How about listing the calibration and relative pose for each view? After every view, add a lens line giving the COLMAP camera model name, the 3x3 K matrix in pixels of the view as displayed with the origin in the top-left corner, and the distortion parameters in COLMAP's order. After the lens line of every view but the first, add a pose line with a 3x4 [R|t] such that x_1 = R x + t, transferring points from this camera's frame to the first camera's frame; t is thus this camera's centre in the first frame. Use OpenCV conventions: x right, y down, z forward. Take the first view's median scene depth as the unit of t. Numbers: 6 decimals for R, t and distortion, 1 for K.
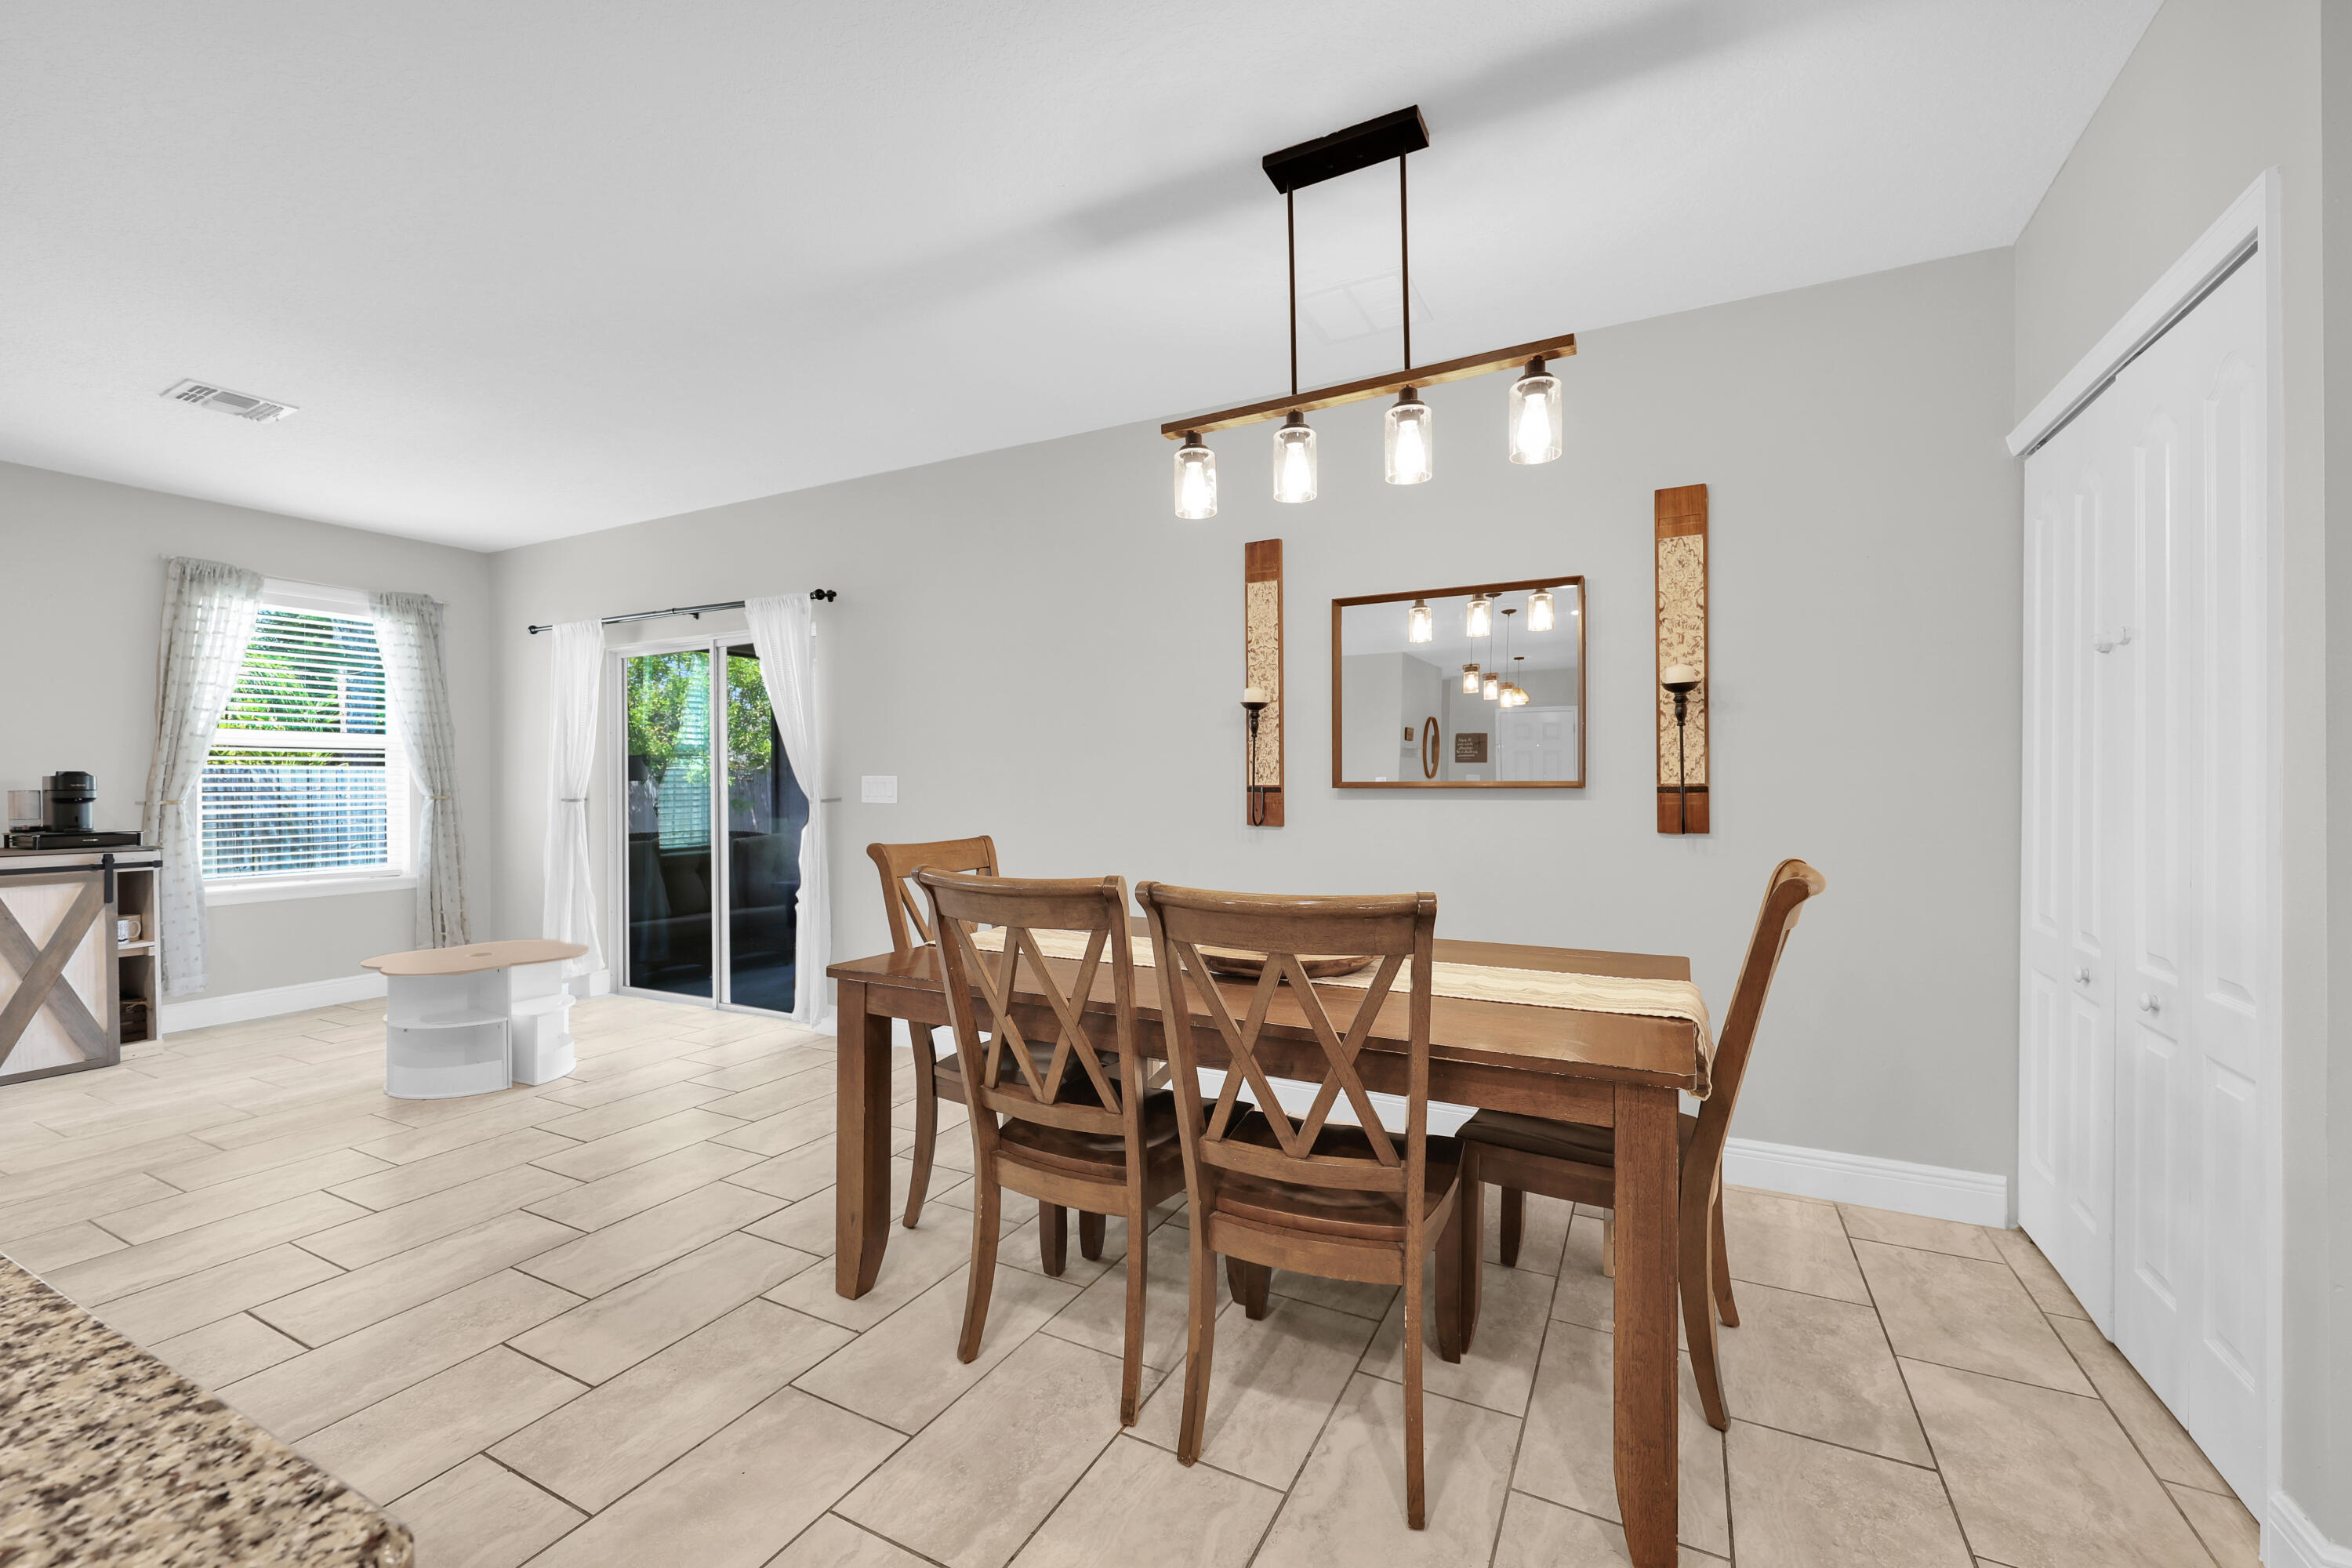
lens RADIAL K [[954.1, 0, 1178.4], [0, 954.1, 782.5], [0, 0, 1]] dist [-0.000295, 0.000049]
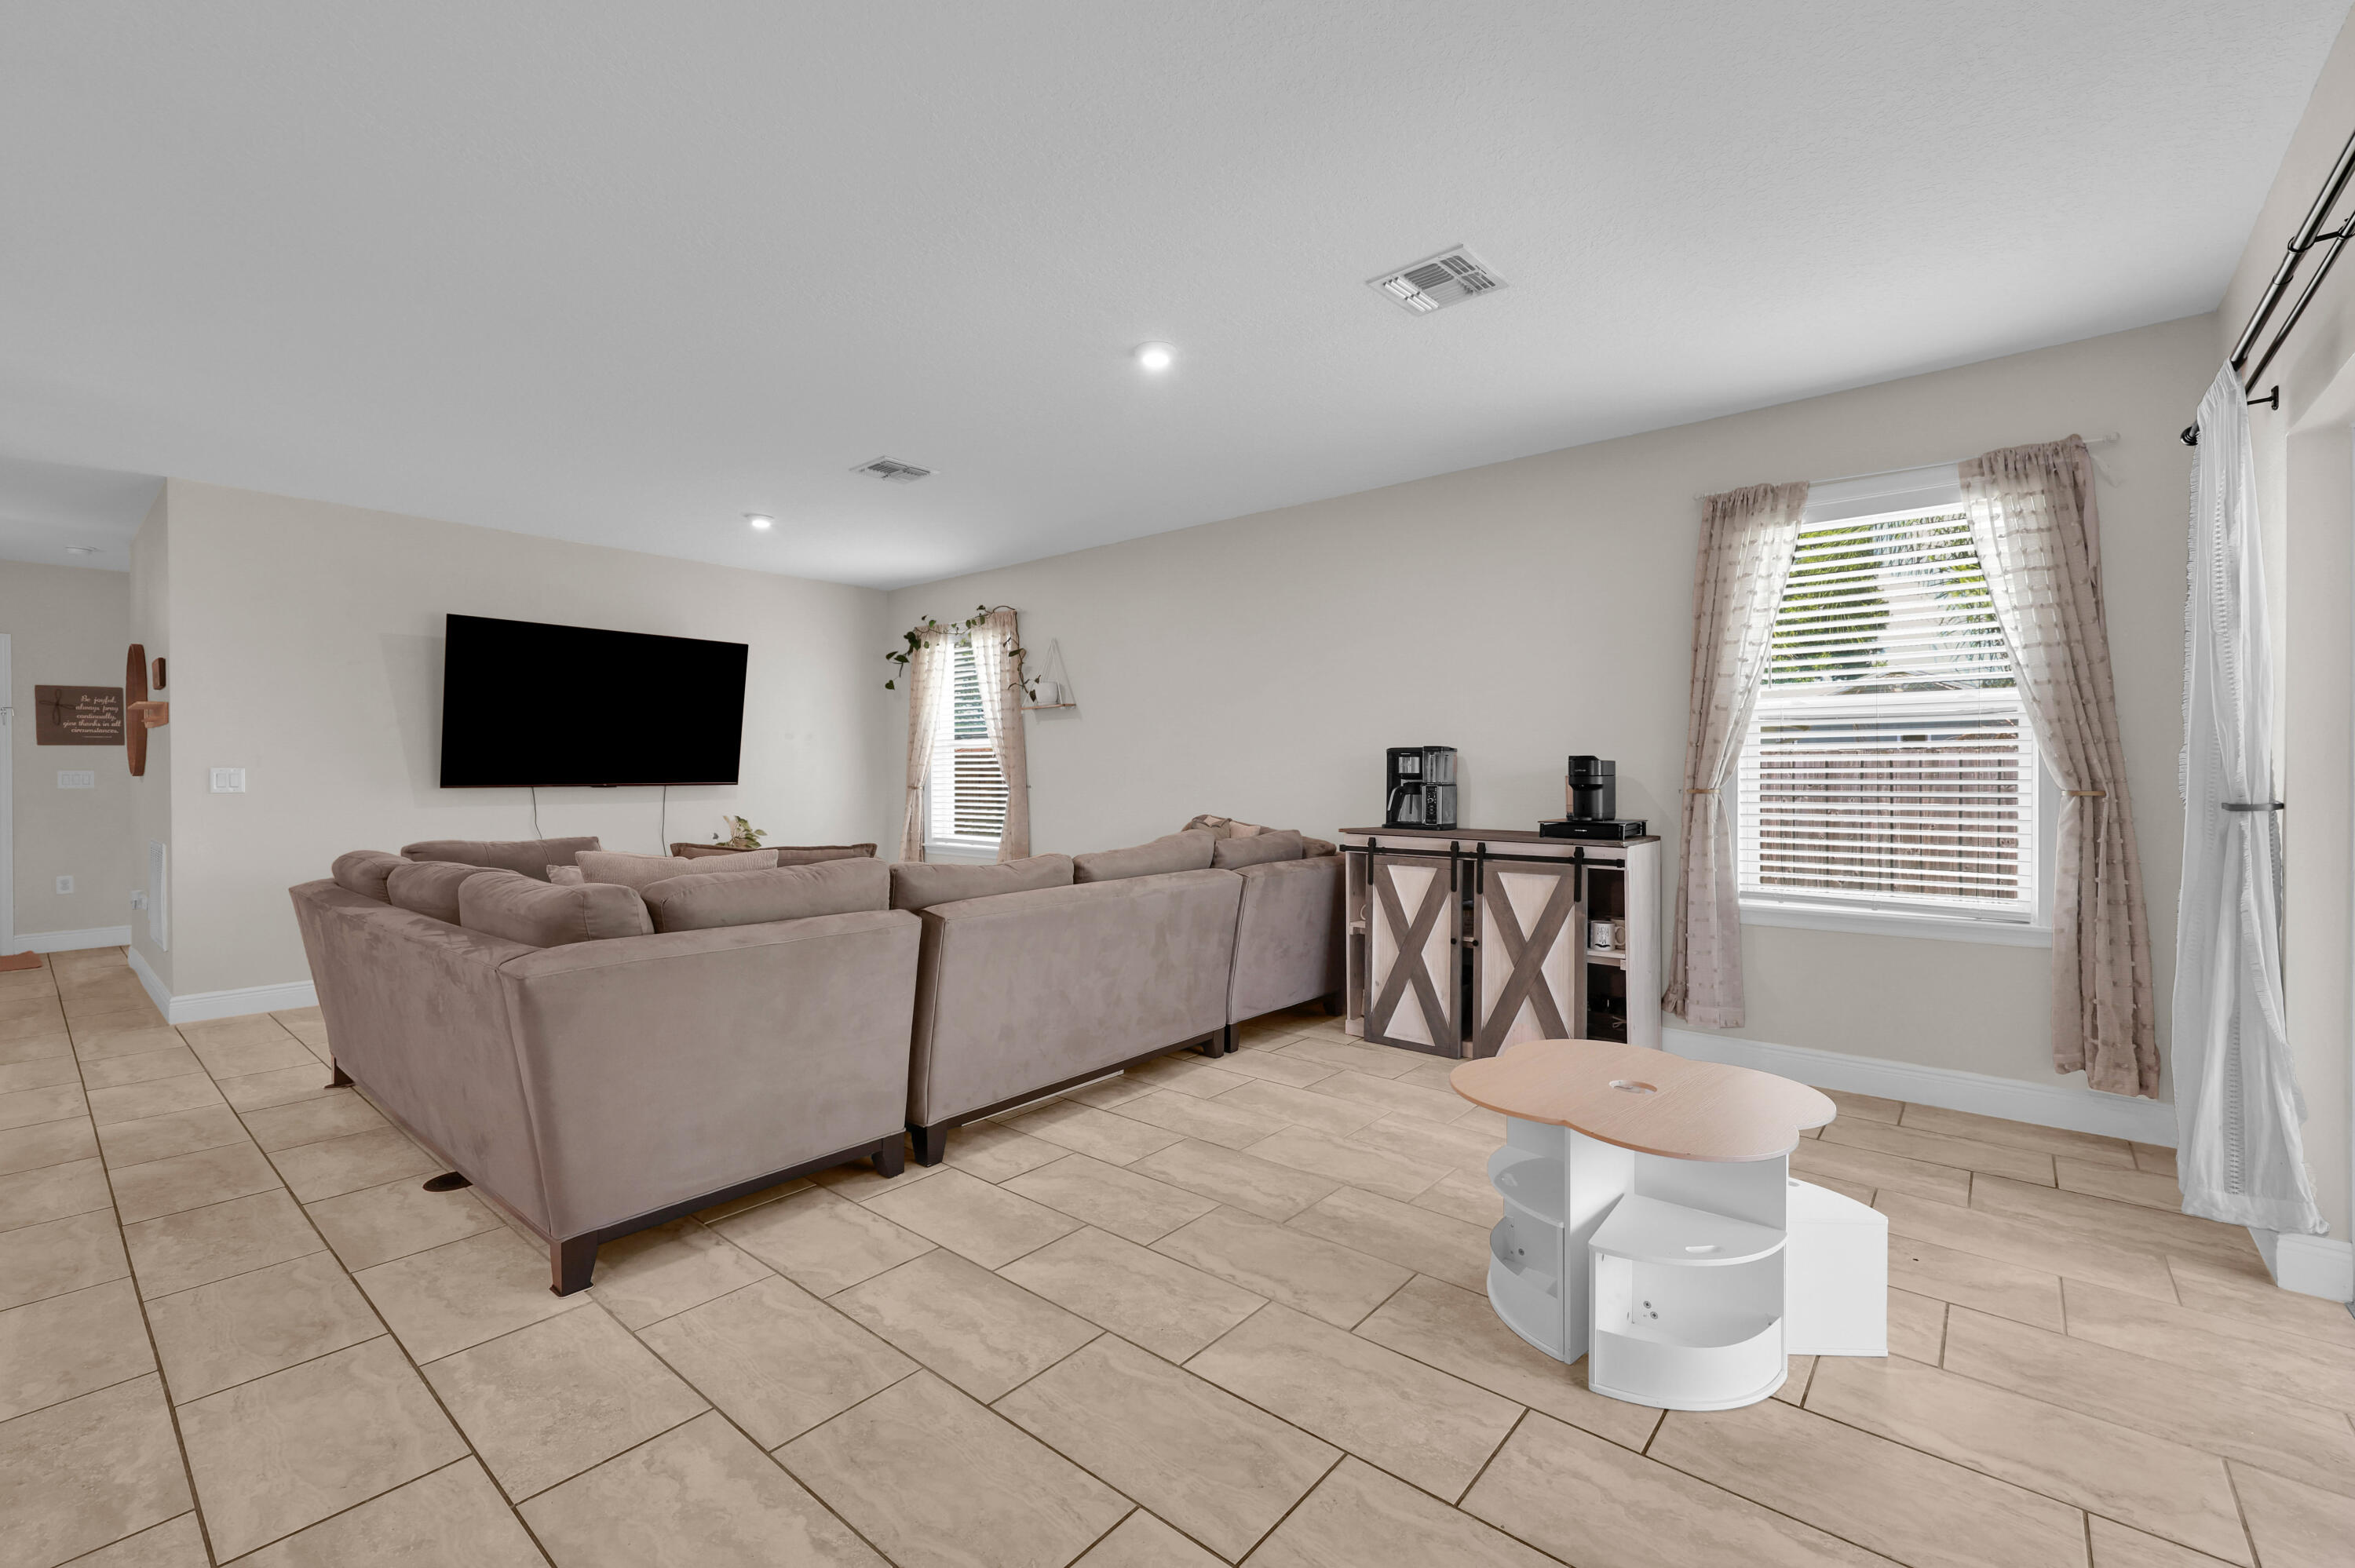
lens RADIAL K [[992.3, 0, 1161.9], [0, 992.3, 769.3], [0, 0, 1]] dist [0.014133, -0.006640]
pose [[-0.228951, 0.000511, -0.973438, -0.119022], [0.002654, 0.999996, -0.000100, 0.000673], [0.973434, -0.002607, -0.228952, 0.837890]]
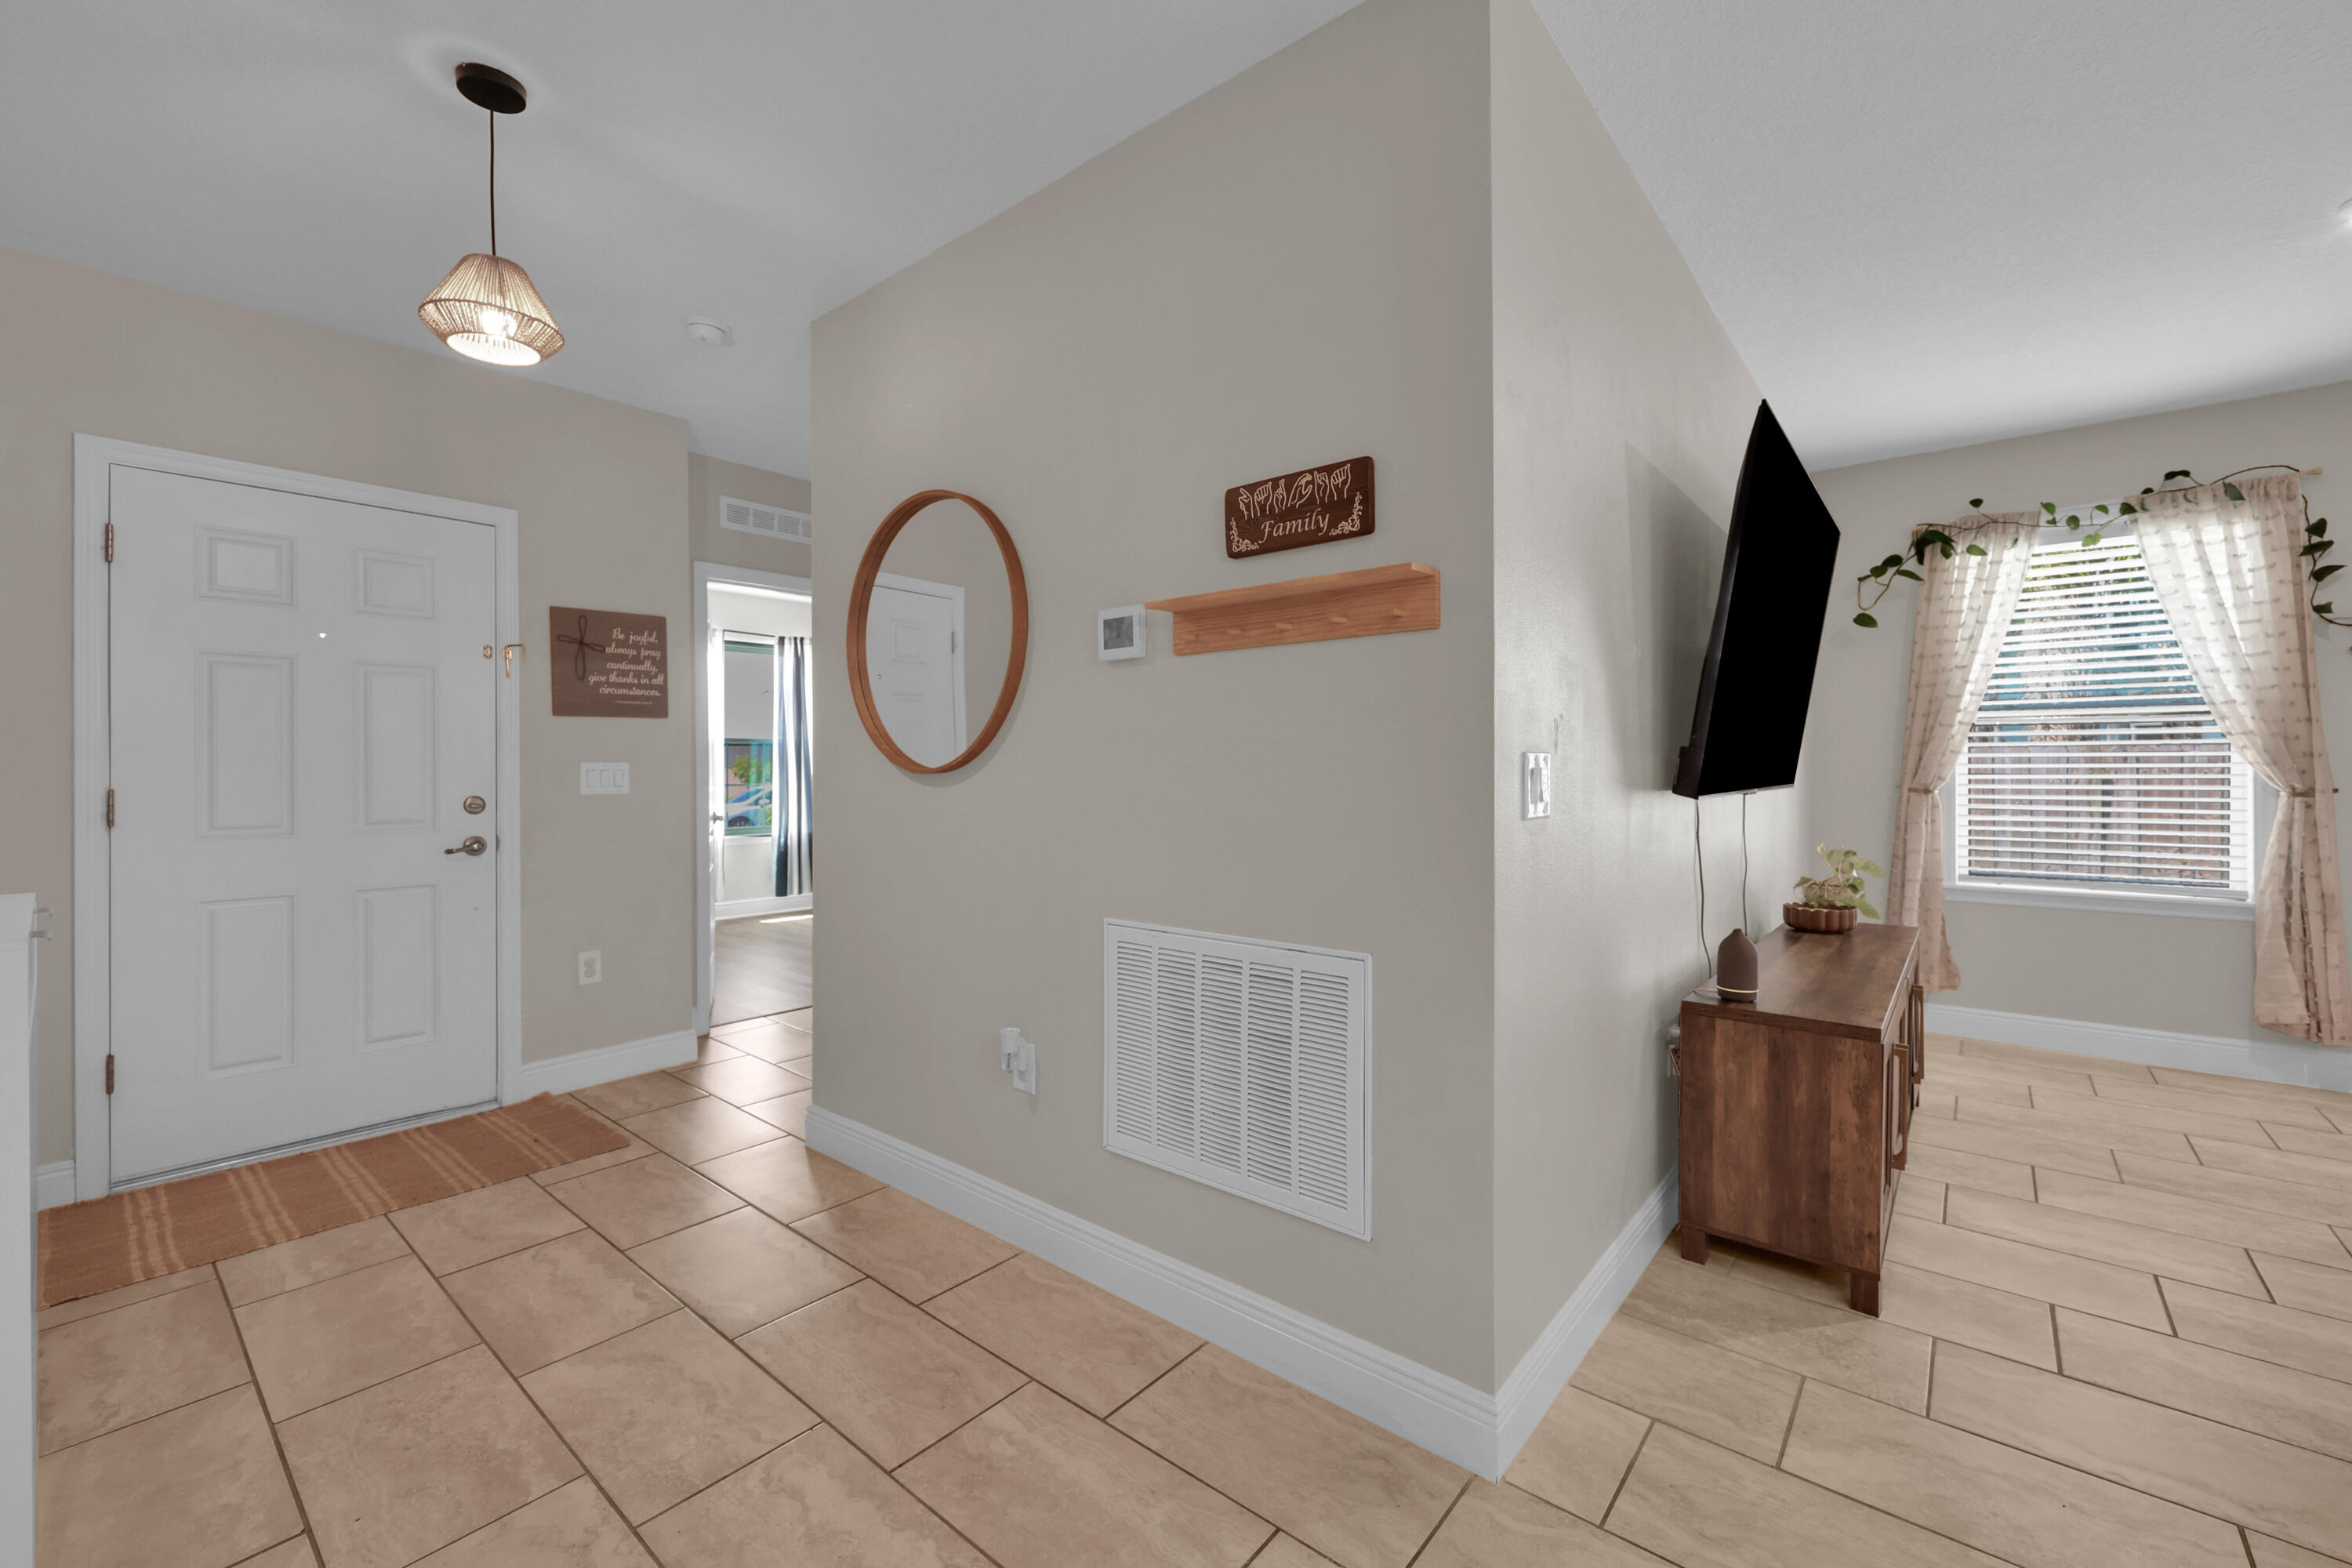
lens RADIAL K [[957.3, 0, 1159.6], [0, 957.3, 772.9], [0, 0, 1]] dist [-0.005636, 0.000308]
pose [[-0.228891, 0.007057, -0.973426, -0.578441], [0.002473, 0.999975, 0.006668, 0.002732], [0.973449, -0.000881, -0.228903, -0.594113]]
